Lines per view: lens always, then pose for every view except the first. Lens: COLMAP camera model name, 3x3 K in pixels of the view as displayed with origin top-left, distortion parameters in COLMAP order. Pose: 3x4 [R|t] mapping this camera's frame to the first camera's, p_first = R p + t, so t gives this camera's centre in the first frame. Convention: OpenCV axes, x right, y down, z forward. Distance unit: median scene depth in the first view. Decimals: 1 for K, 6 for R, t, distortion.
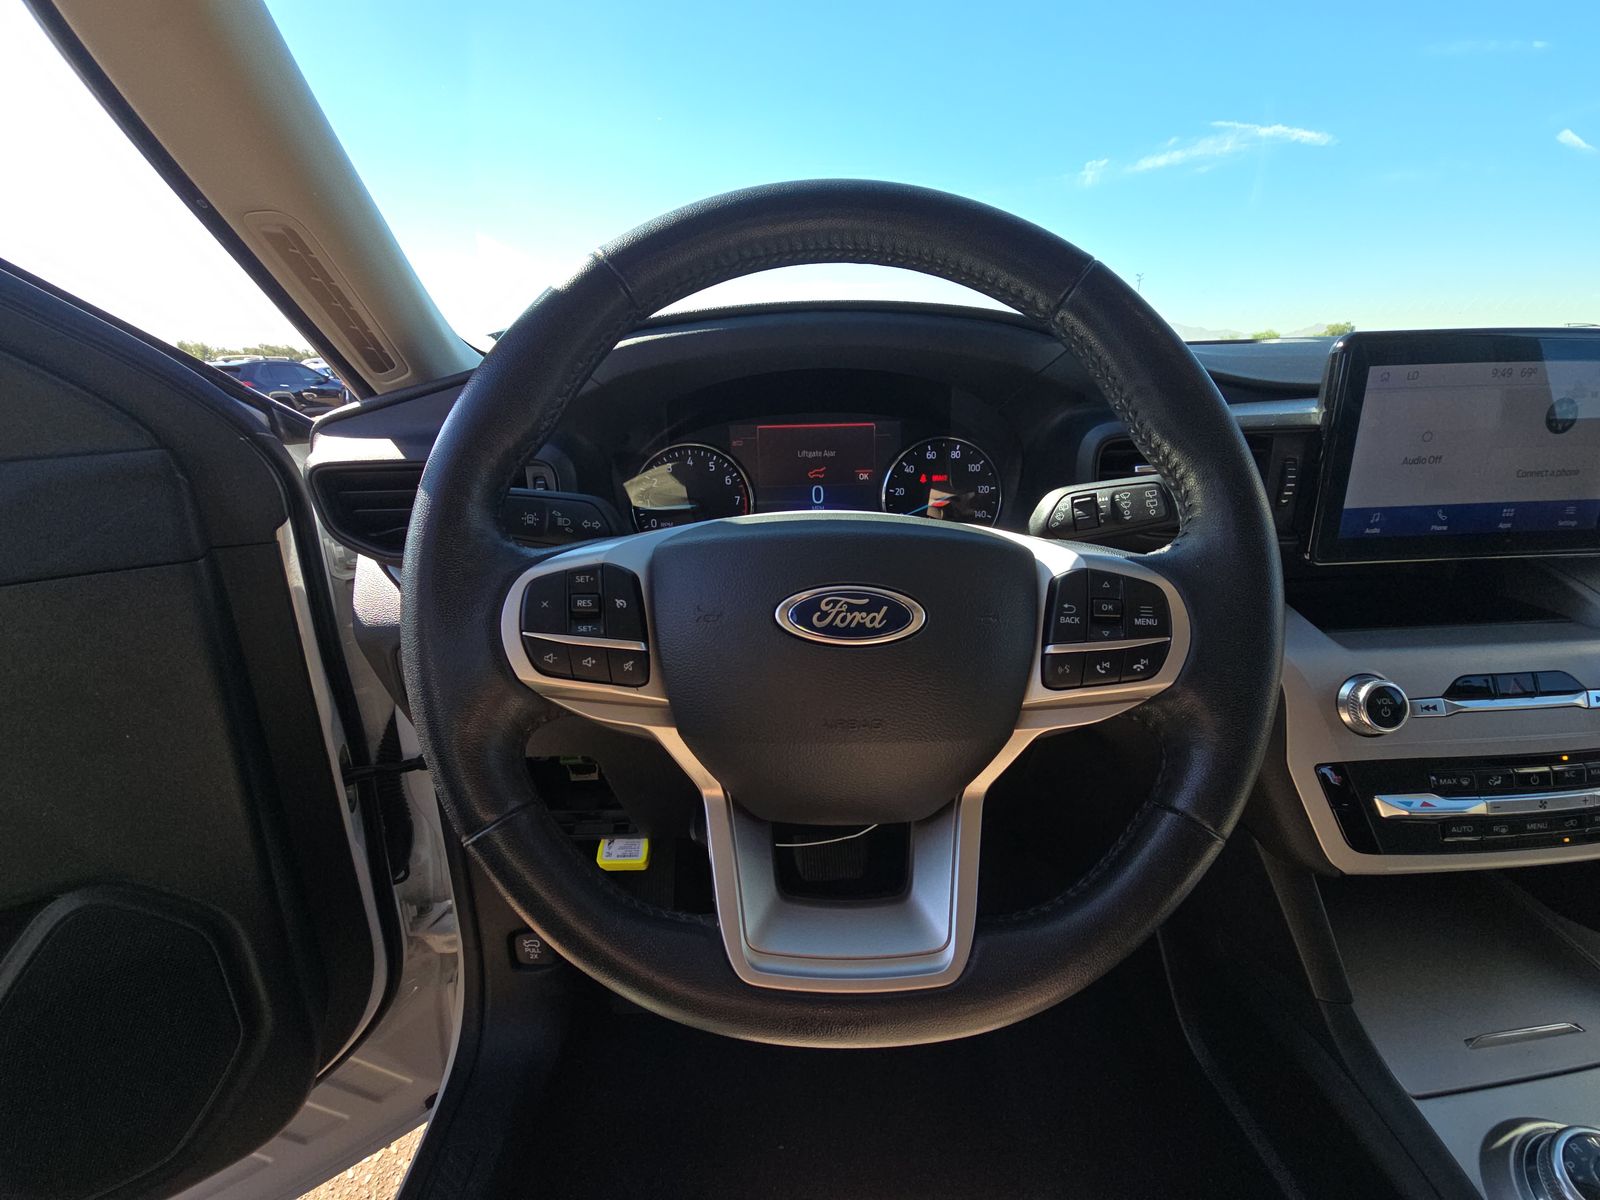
lens RADIAL K [[639.6, 0, 800.7], [0, 639.6, 604.9], [0, 0, 1]] dist [0.001955, -0.004343]
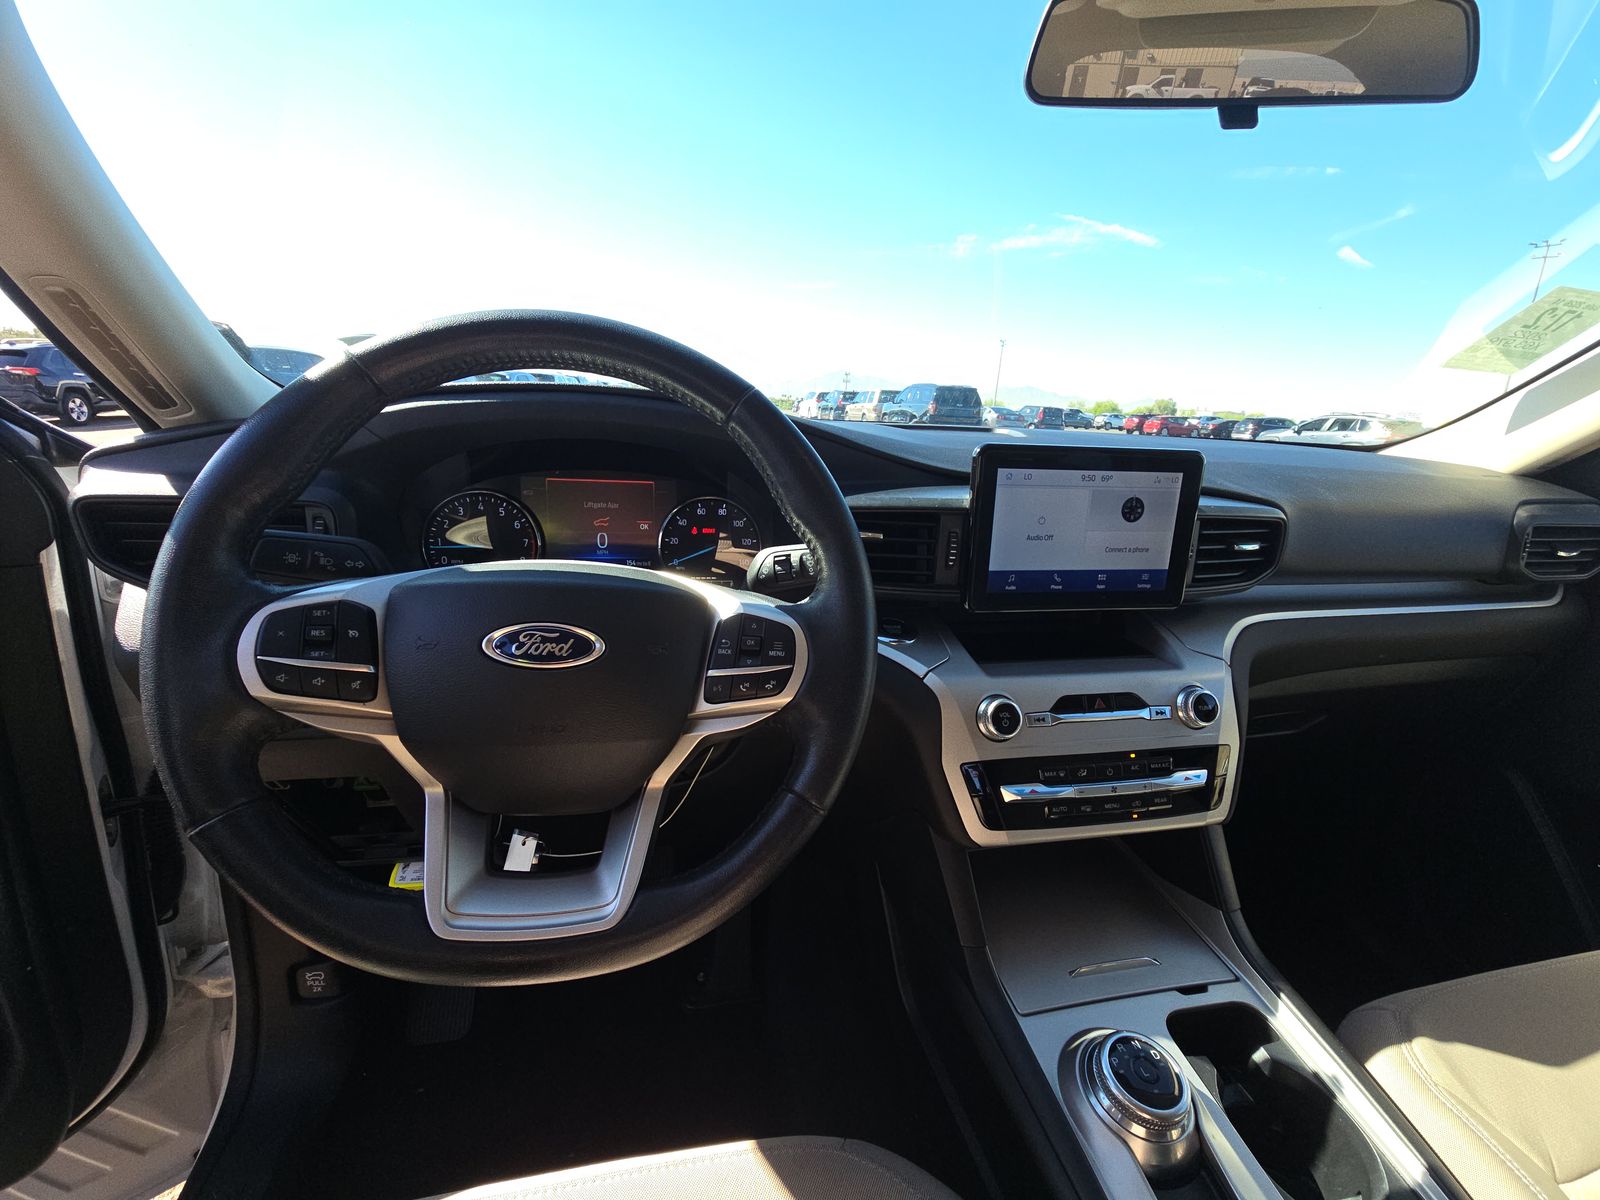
lens RADIAL K [[639.6, 0, 800.8], [0, 639.6, 604.3], [0, 0, 1]] dist [0.001955, -0.004343]
pose [[0.983182, 0.023896, 0.181059, 0.234610], [-0.014612, 0.998517, -0.052440, -0.004732], [-0.182044, 0.048912, 0.982073, -0.249311]]
